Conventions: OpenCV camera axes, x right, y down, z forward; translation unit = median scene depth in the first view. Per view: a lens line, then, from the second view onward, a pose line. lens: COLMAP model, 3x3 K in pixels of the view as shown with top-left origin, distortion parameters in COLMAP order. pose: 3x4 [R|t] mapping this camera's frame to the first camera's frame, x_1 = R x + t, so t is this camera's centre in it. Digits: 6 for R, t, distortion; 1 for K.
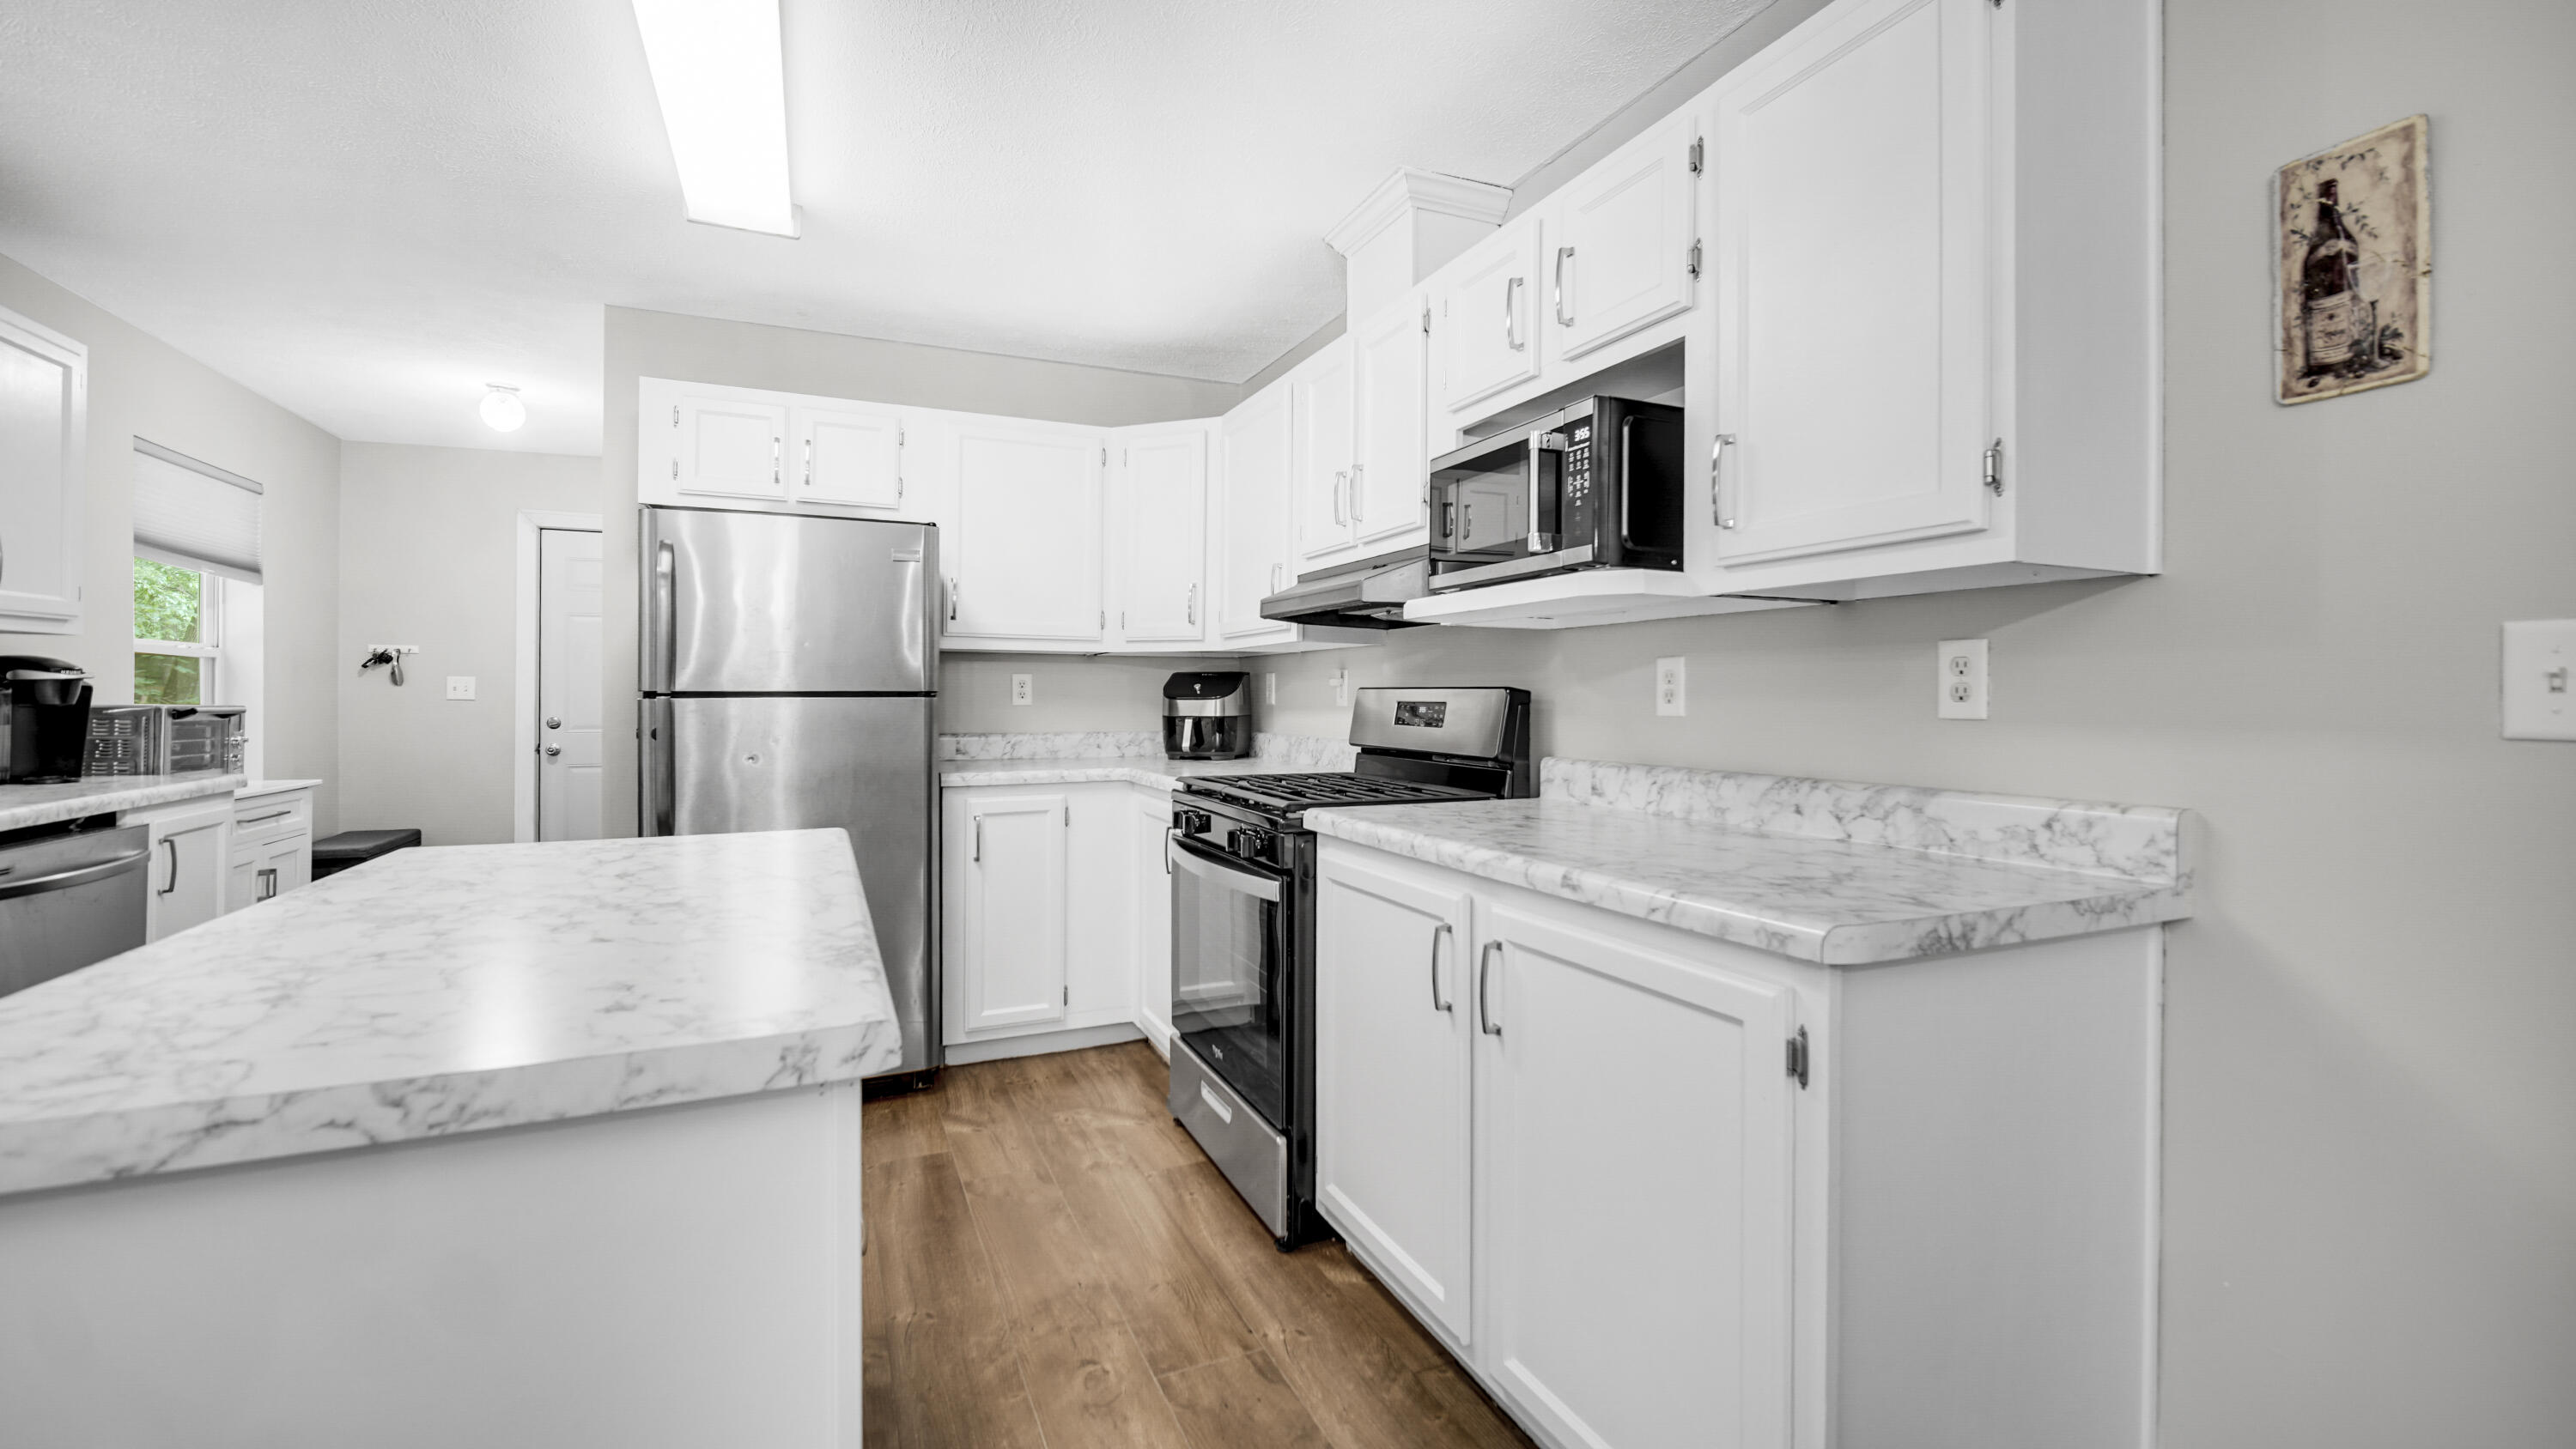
lens RADIAL K [[1048.0, 0, 1275.8], [0, 1048.0, 694.1], [0, 0, 1]] dist [-0.004364, 0.002129]
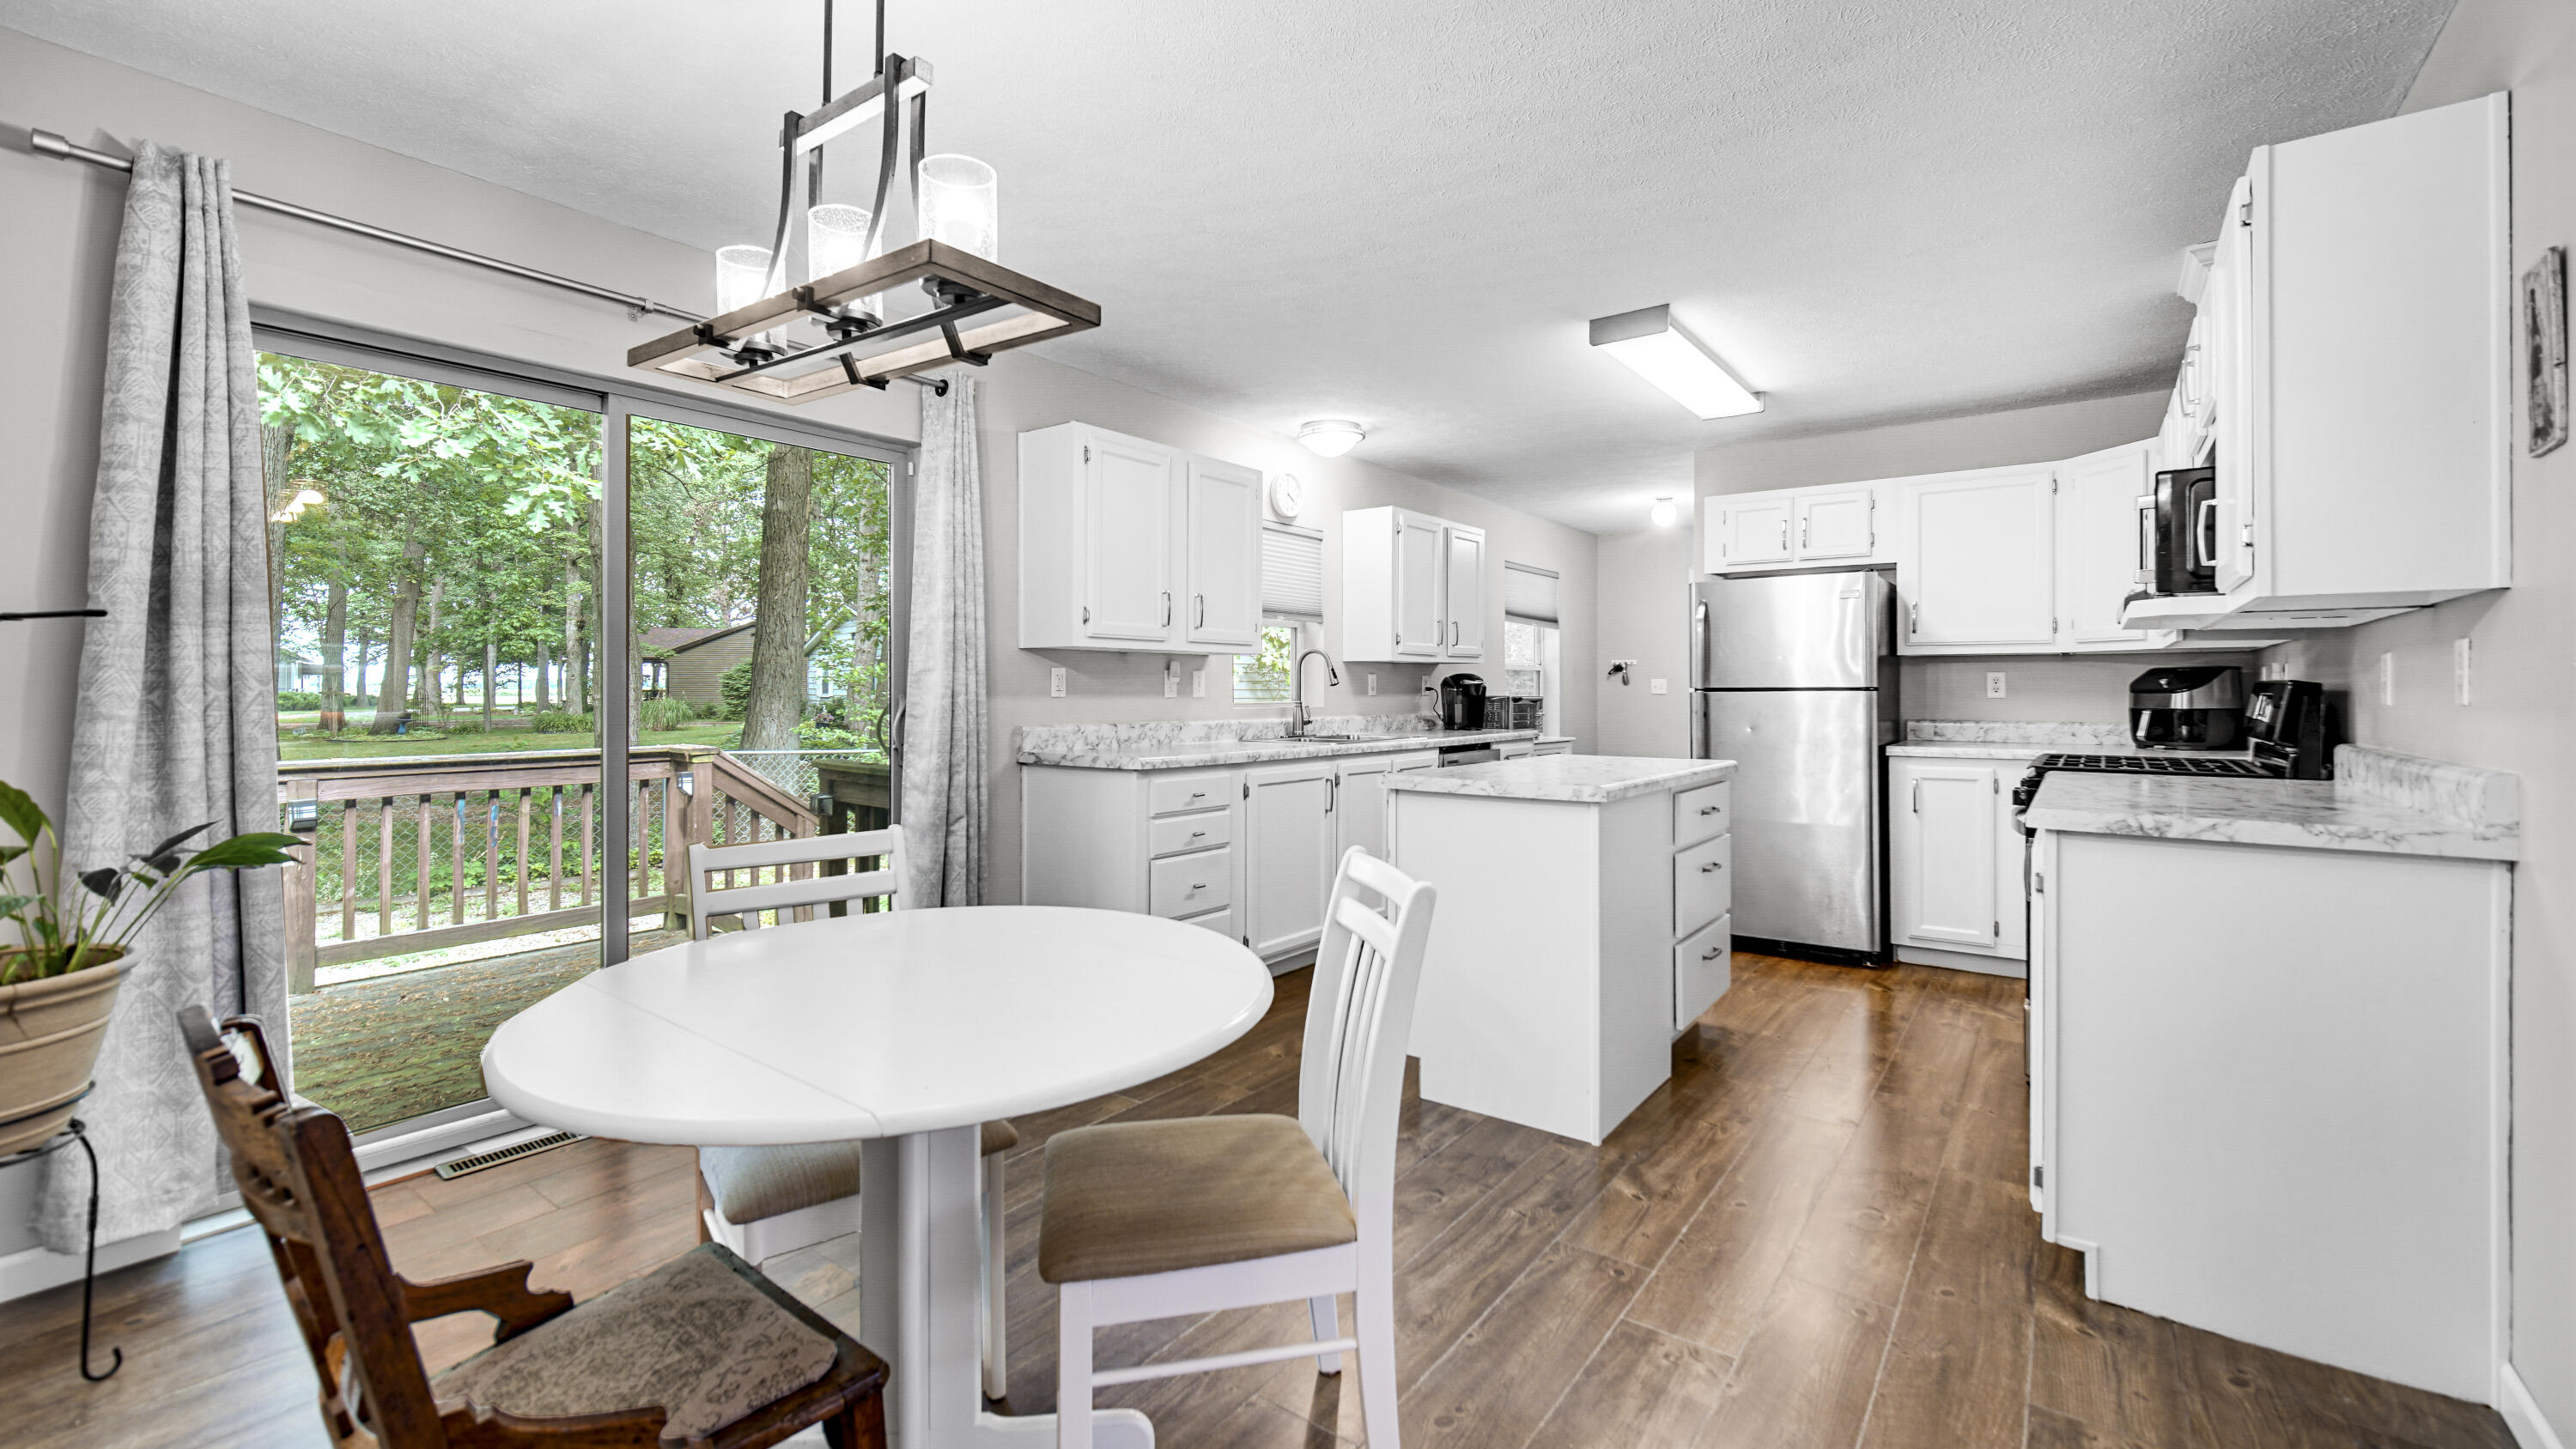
lens RADIAL K [[1048.0, 0, 1298.0], [0, 1048.0, 696.7], [0, 0, 1]] dist [-0.004364, 0.002129]
pose [[0.492306, 0.002514, -0.870419, 0.657269], [0.001952, 0.999990, 0.003992, 0.004509], [0.870420, -0.003664, 0.492296, -0.471786]]
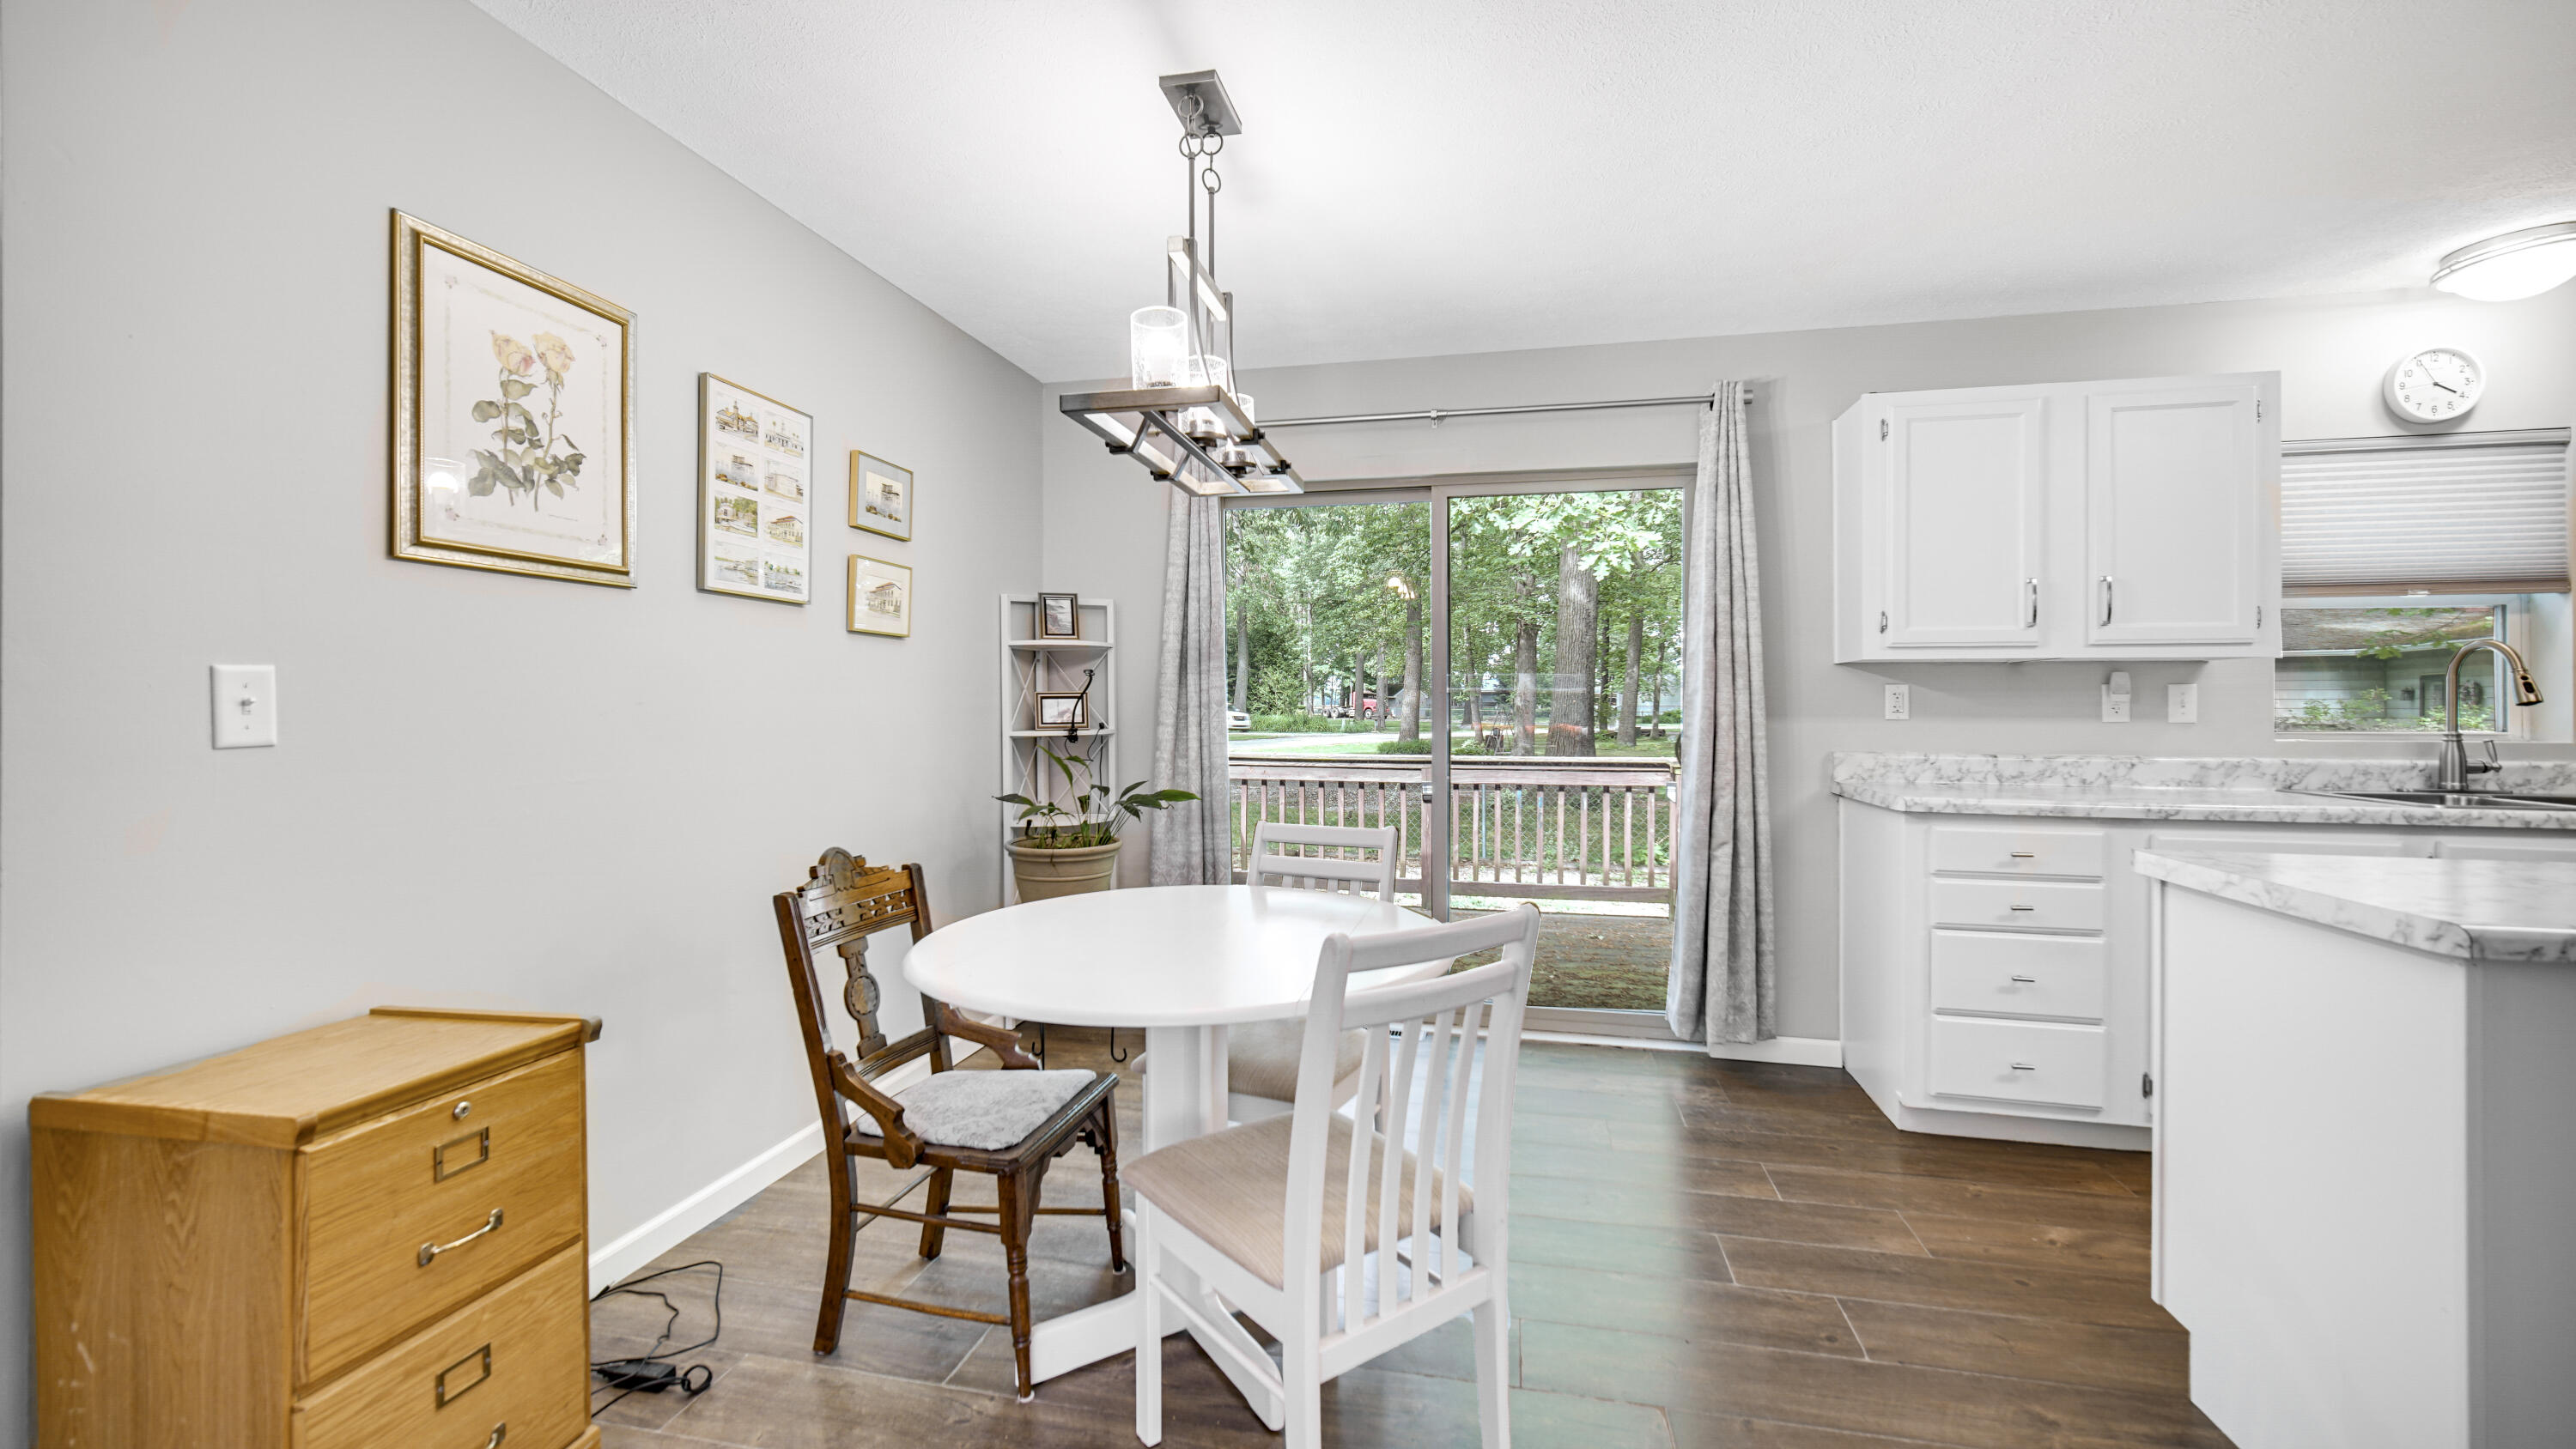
lens RADIAL K [[1048.0, 0, 1289.0], [0, 1048.0, 701.6], [0, 0, 1]] dist [-0.004364, 0.002129]
pose [[-0.586993, -0.008529, -0.809547, 0.626832], [-0.003973, 0.999963, -0.007654, 0.000899], [0.809582, -0.001277, -0.587006, 0.170499]]
